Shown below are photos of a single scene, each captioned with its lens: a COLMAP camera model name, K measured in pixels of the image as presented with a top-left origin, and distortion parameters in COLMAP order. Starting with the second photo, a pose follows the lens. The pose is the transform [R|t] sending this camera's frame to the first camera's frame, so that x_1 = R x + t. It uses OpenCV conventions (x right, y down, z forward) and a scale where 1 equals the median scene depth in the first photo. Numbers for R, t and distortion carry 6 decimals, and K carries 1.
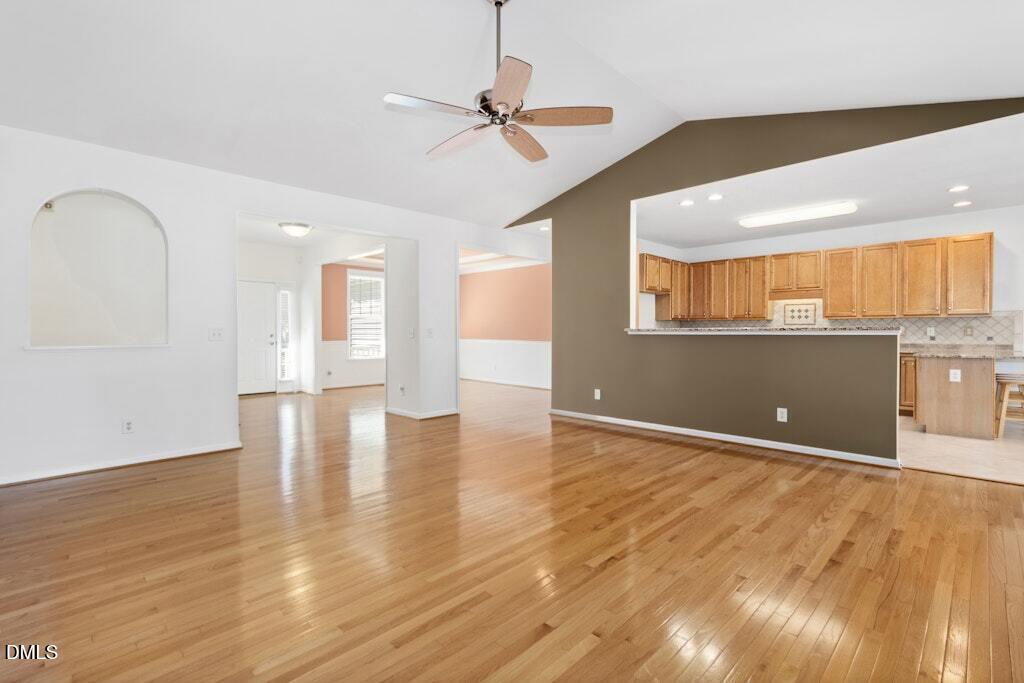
lens RADIAL K [[472.6, 0, 515.8], [0, 472.6, 338.1], [0, 0, 1]] dist [0.003023, 0.000876]
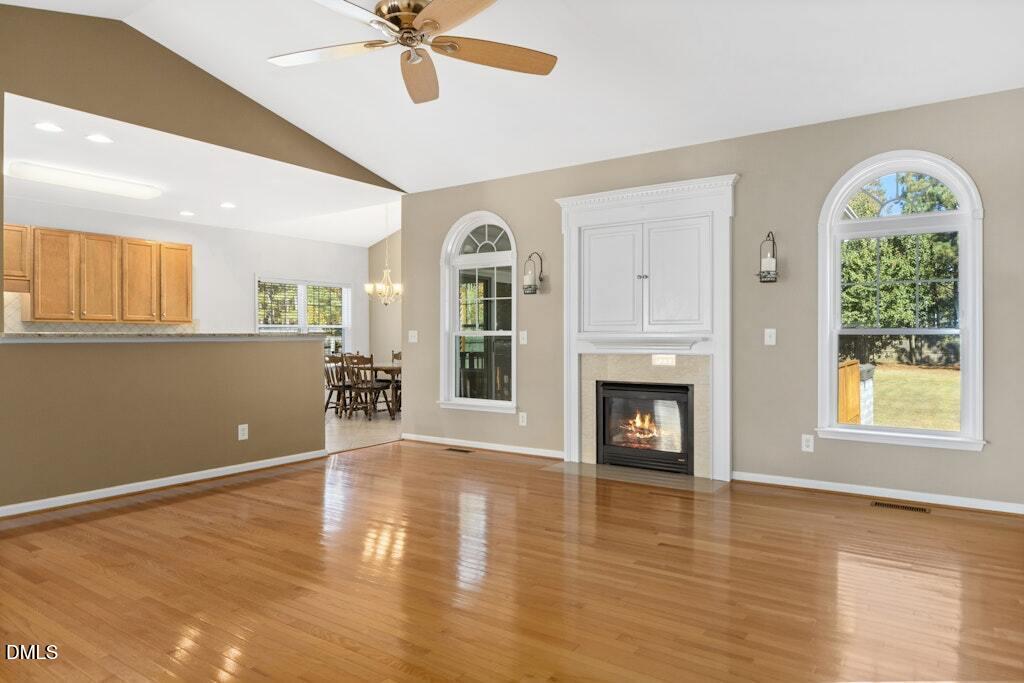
lens RADIAL K [[658.1, 0, 506.6], [0, 658.1, 338.6], [0, 0, 1]] dist [0.001585, -0.000340]
pose [[-0.171431, 0.001868, 0.985194, -0.520933], [0.015428, 0.999881, 0.000789, -0.004126], [-0.985075, 0.015334, -0.171439, 0.513988]]
